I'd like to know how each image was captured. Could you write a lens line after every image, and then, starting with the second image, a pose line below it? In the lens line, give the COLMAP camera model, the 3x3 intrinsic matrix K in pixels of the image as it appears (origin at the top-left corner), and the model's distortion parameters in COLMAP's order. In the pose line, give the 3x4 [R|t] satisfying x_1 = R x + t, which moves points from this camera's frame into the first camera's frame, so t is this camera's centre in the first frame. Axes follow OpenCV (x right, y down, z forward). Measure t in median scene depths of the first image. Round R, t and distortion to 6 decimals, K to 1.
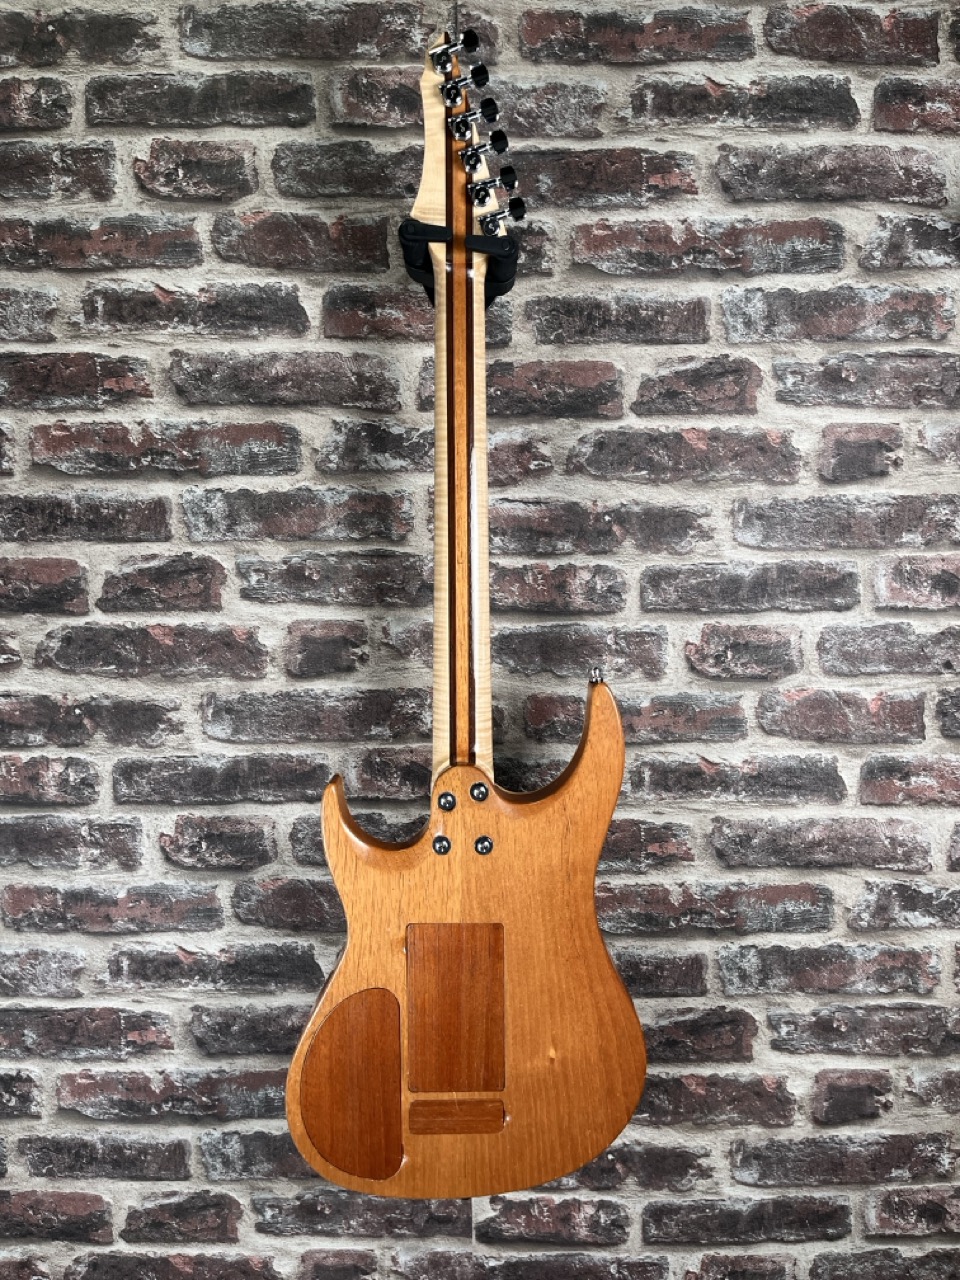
lens RADIAL K [[991.5, 0, 491.6], [0, 991.5, 606.2], [0, 0, 1]] dist [0.058507, -0.092869]
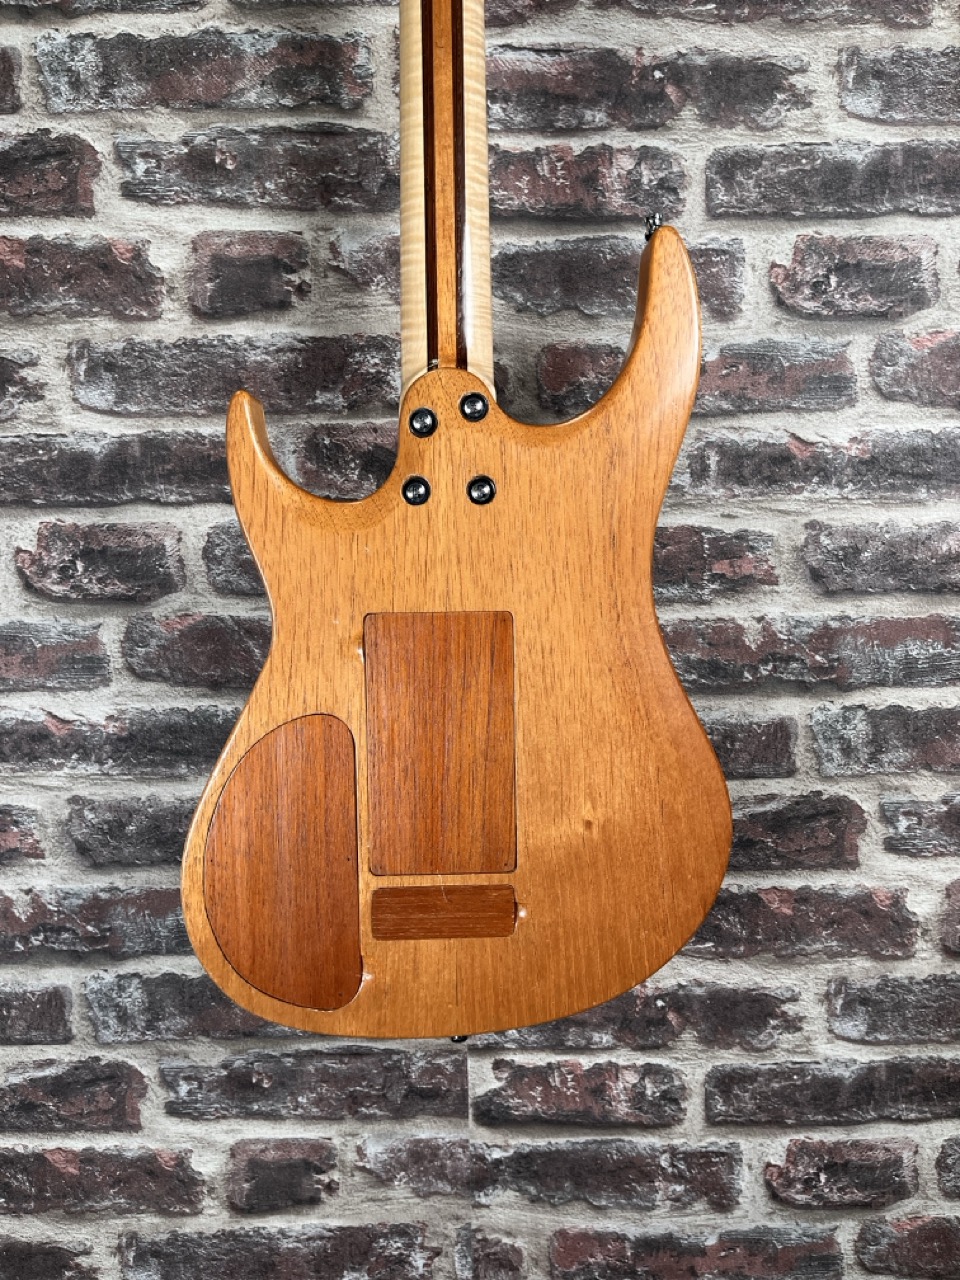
lens RADIAL K [[991.5, 0, 488.9], [0, 991.5, 616.8], [0, 0, 1]] dist [0.058507, -0.092869]
pose [[0.999936, -0.008129, 0.007810, -0.007617], [0.007927, 0.999643, 0.025522, 0.259293], [-0.008015, -0.025458, 0.999644, 0.297707]]
